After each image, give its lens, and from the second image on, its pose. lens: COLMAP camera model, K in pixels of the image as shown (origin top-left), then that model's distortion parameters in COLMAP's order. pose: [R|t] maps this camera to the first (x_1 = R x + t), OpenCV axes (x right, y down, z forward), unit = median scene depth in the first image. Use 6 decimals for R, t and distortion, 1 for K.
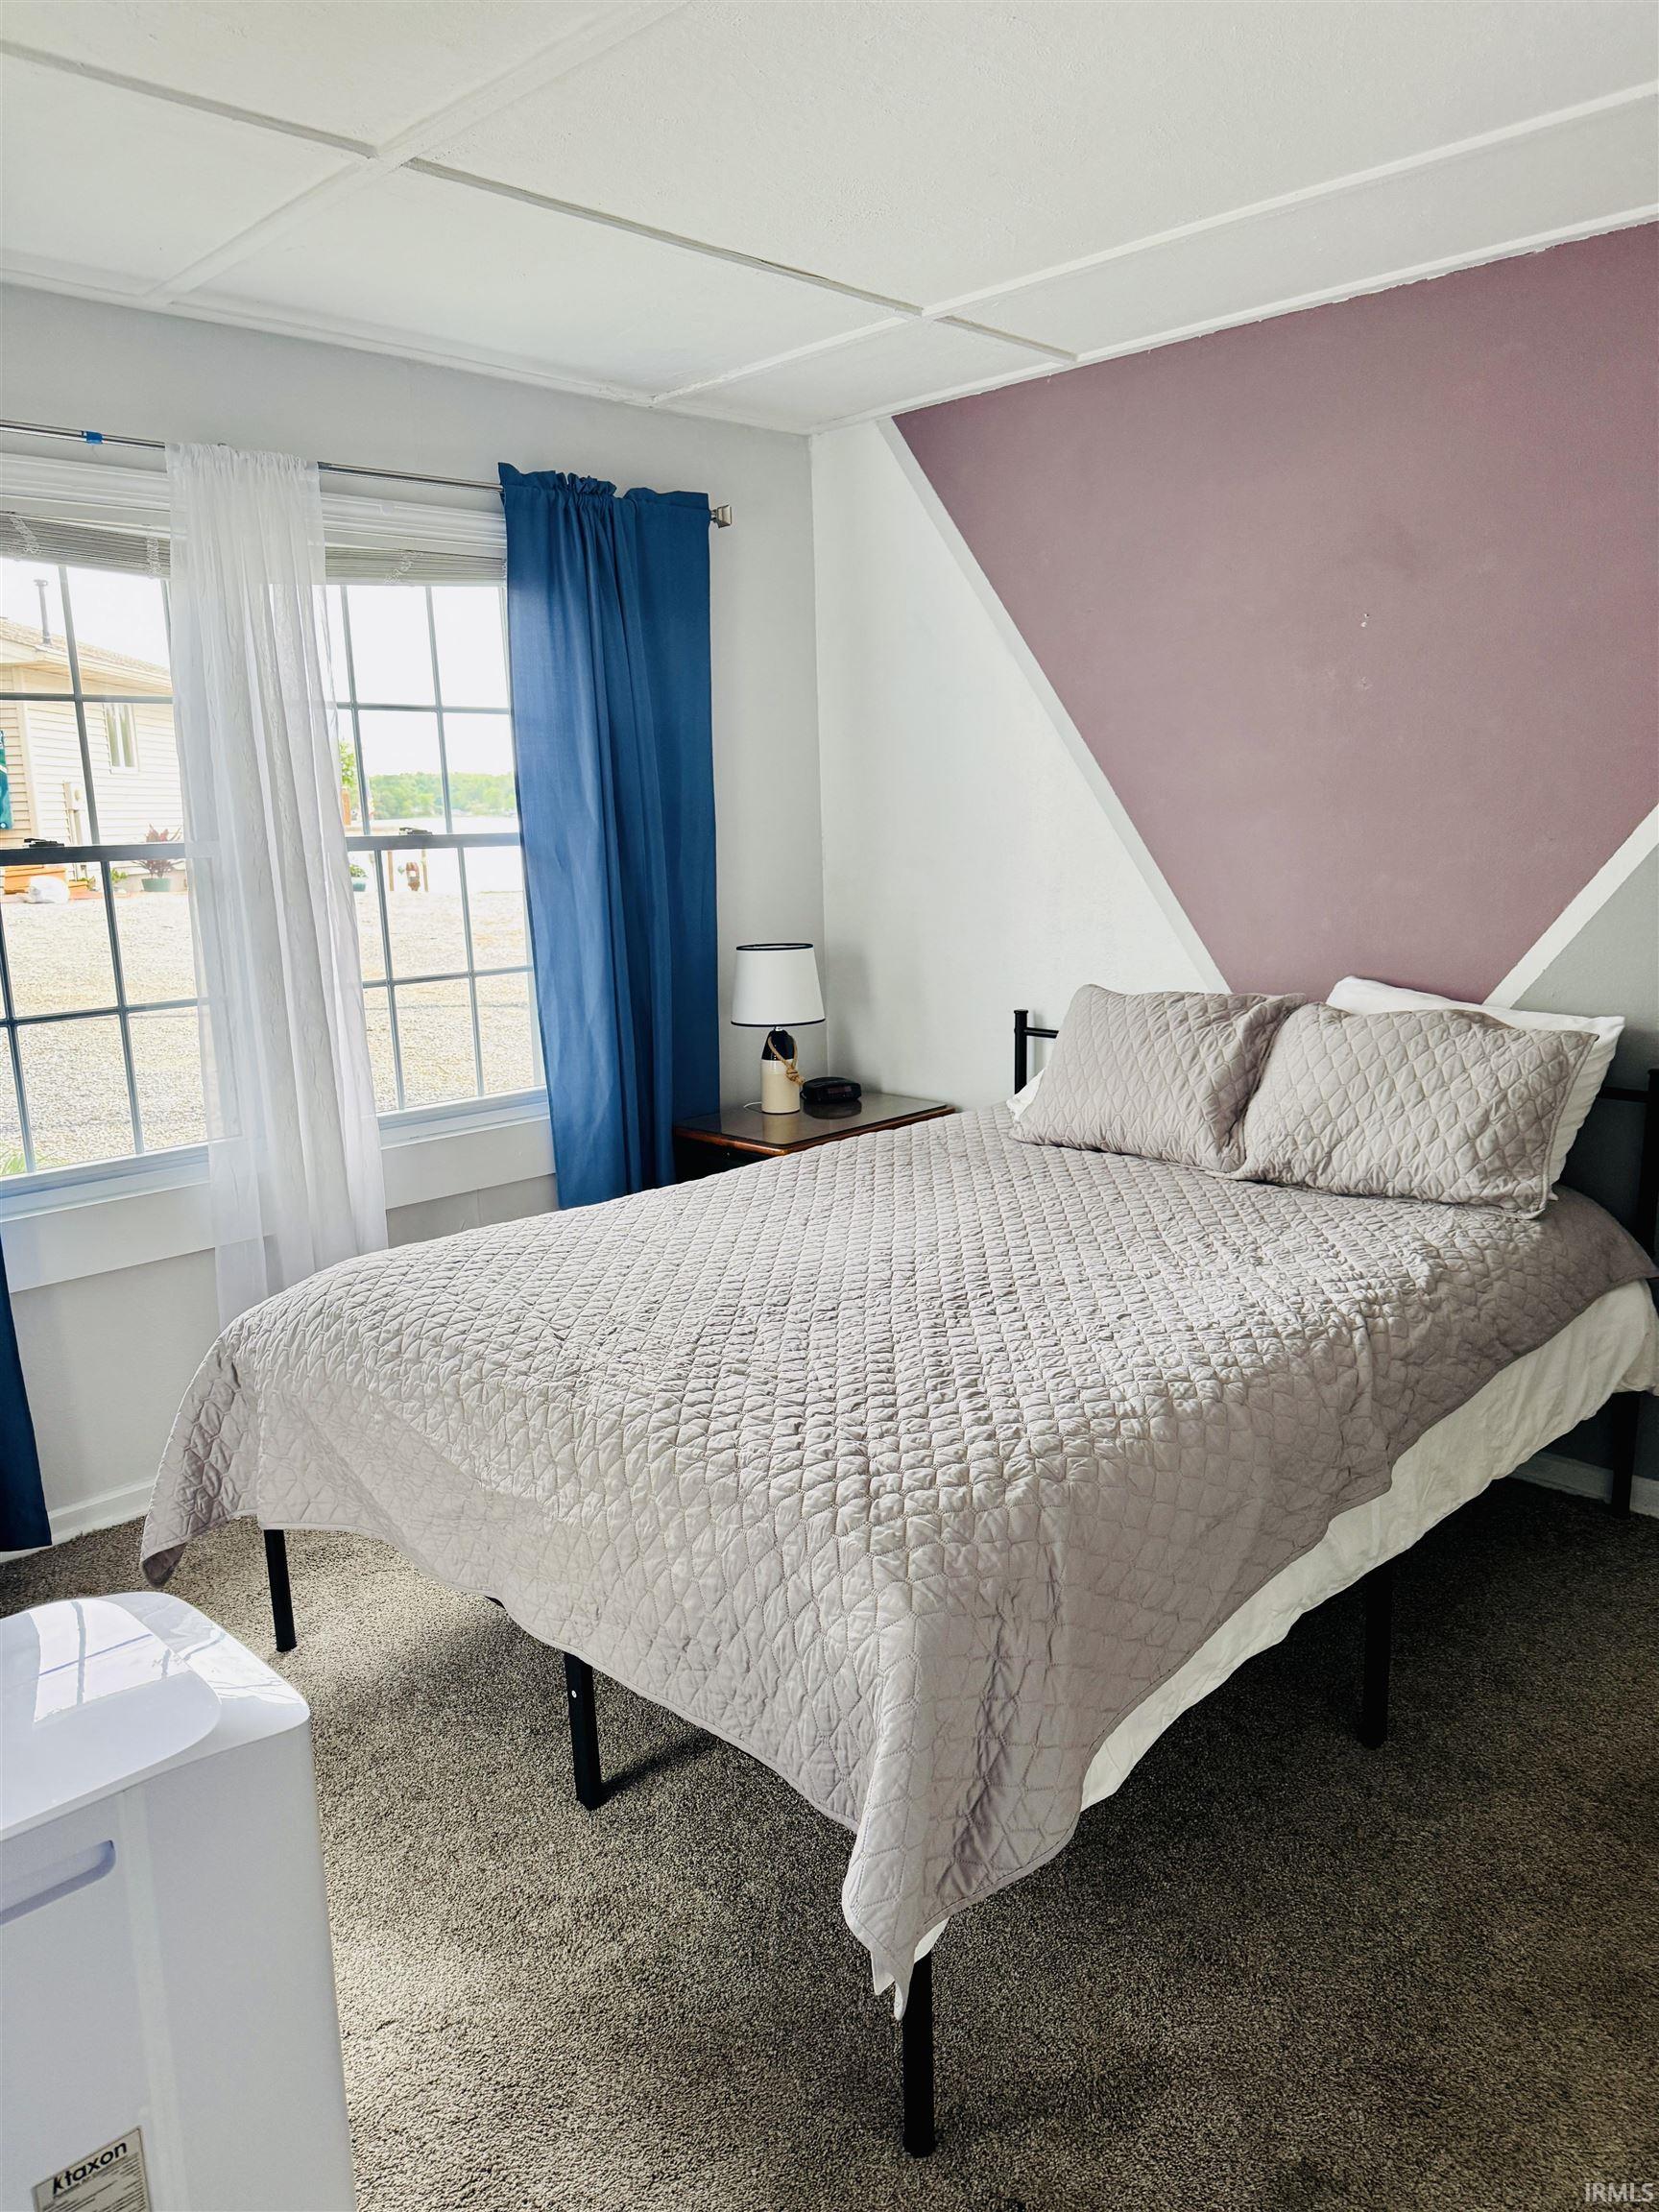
lens RADIAL K [[1541.8, 0, 825.6], [0, 1541.8, 1104.7], [0, 0, 1]] dist [0.048999, -0.059794]
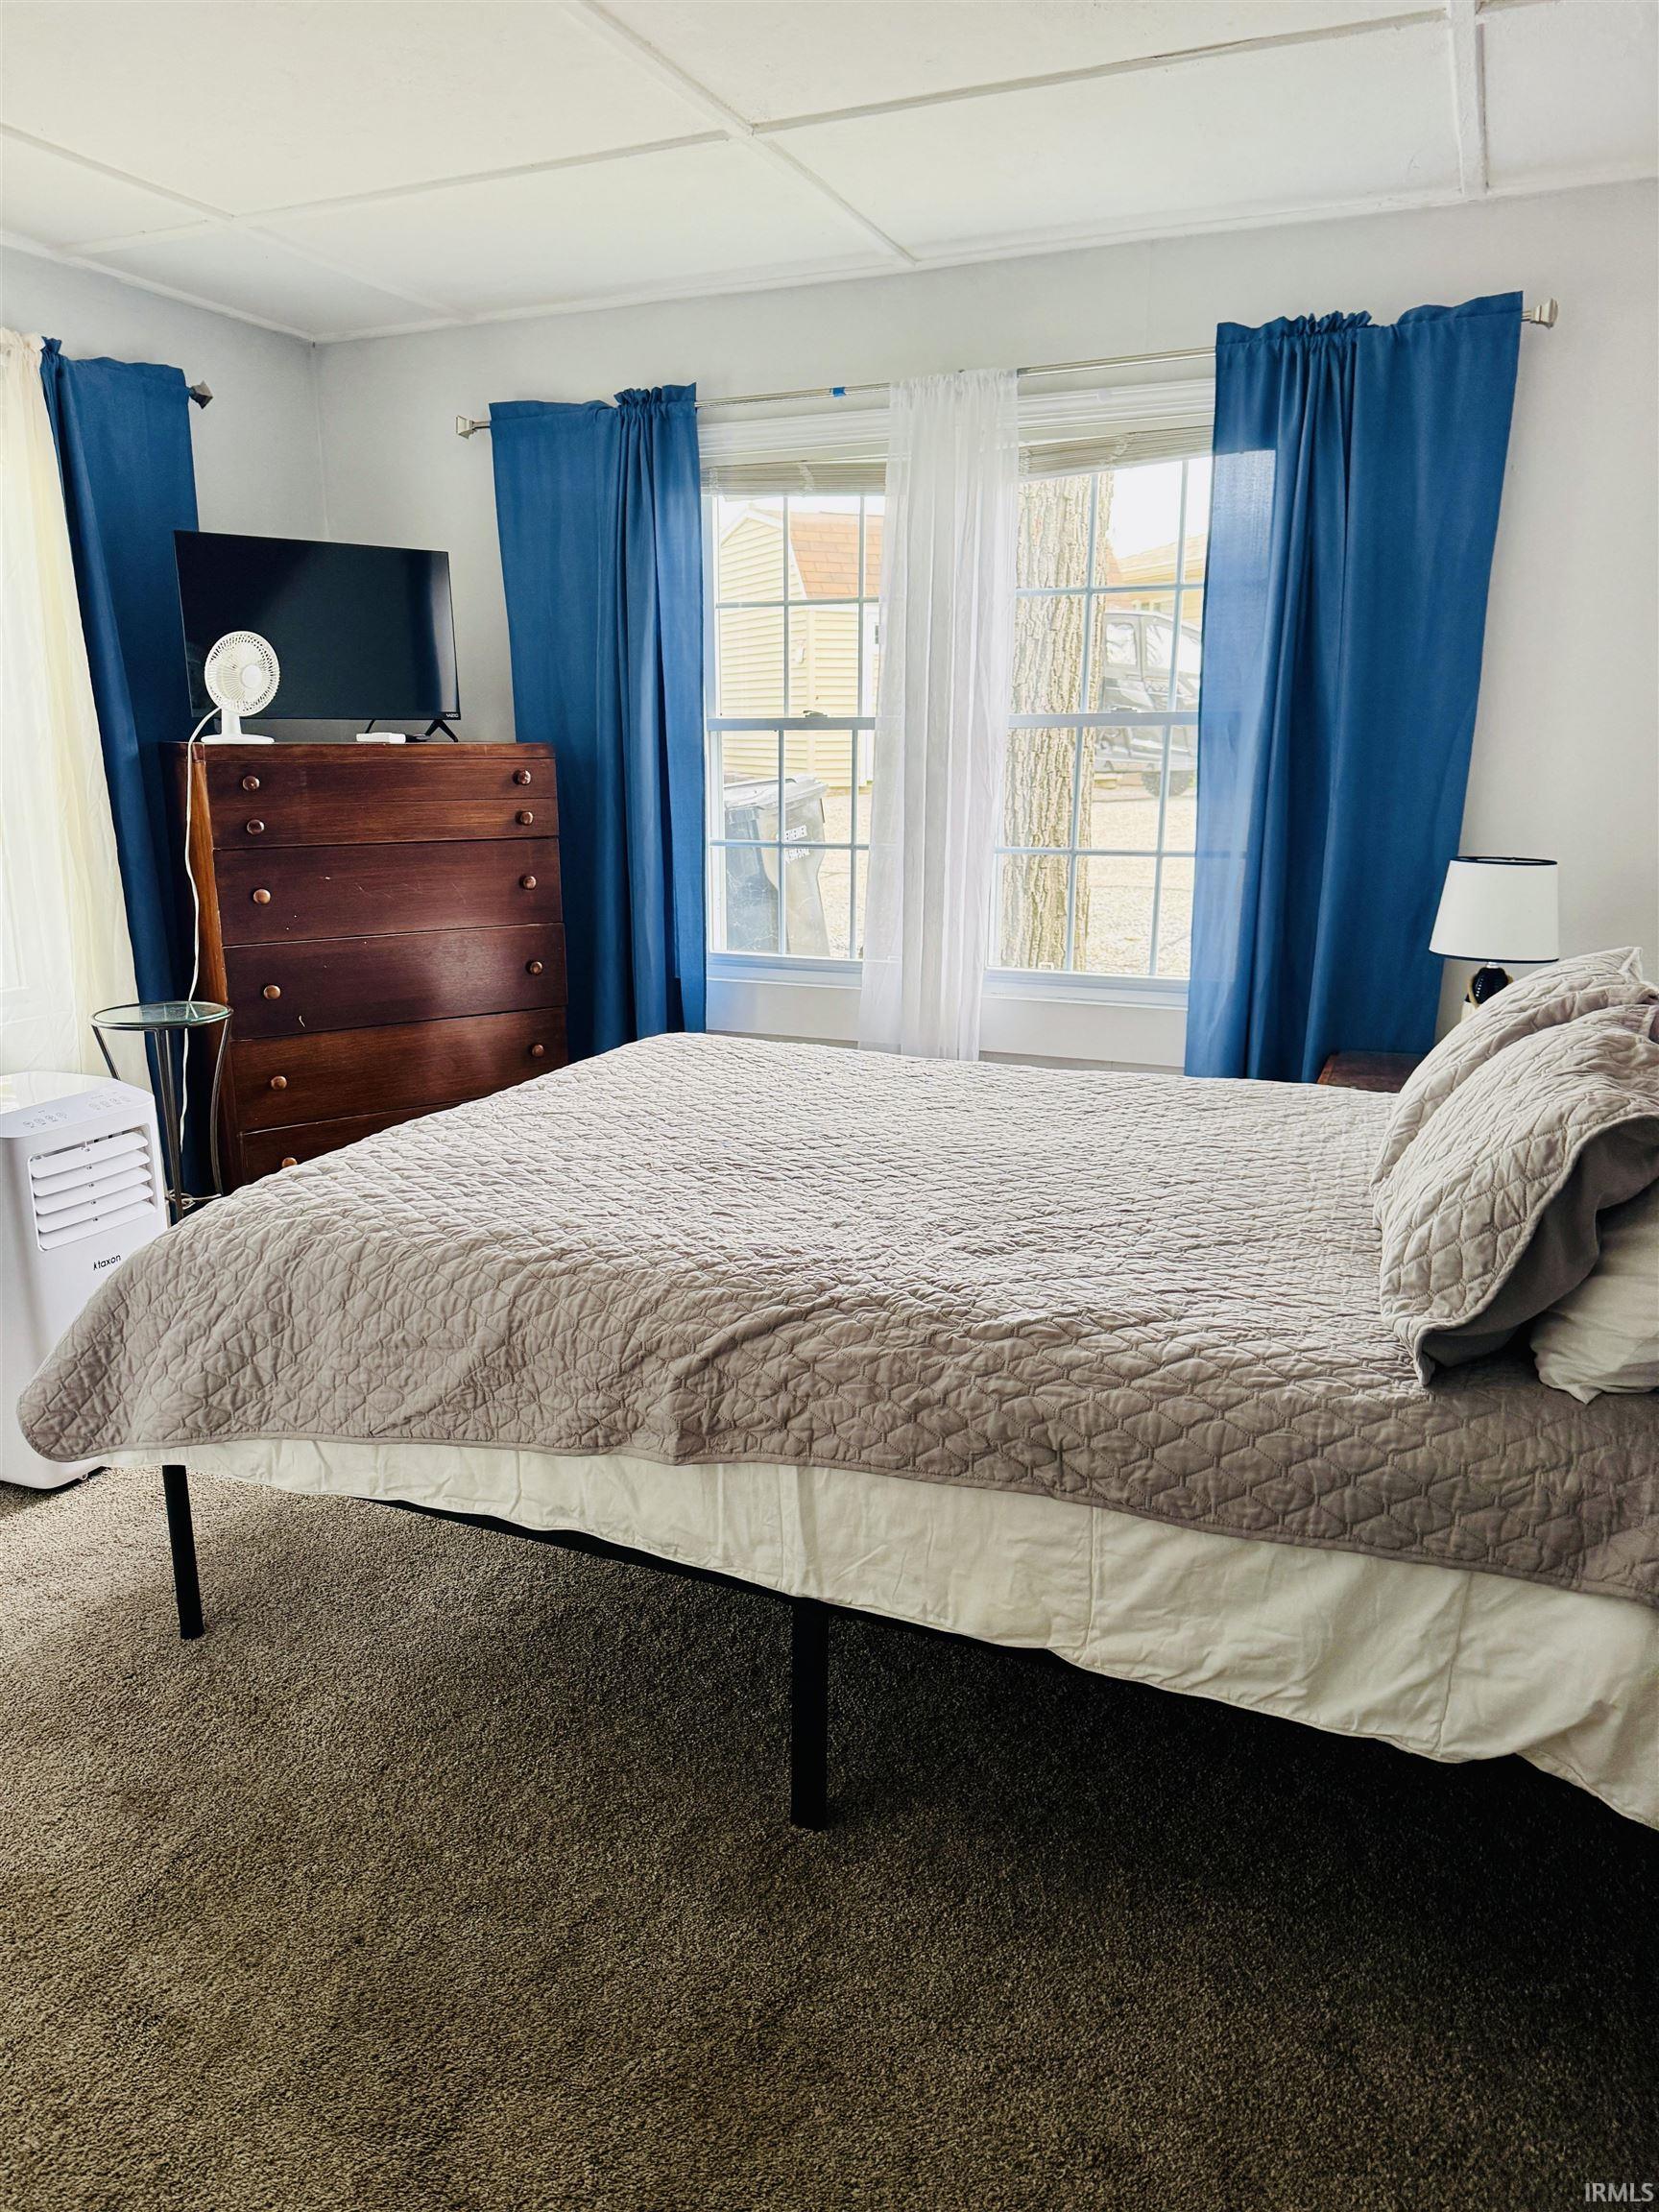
lens RADIAL K [[1541.8, 0, 821.5], [0, 1541.8, 1118.6], [0, 0, 1]] dist [0.048999, -0.059794]
pose [[0.385824, 0.246618, -0.888999, 0.683495], [-0.188077, 0.964399, 0.185910, -0.070698], [0.903198, 0.095472, 0.418472, 0.424334]]
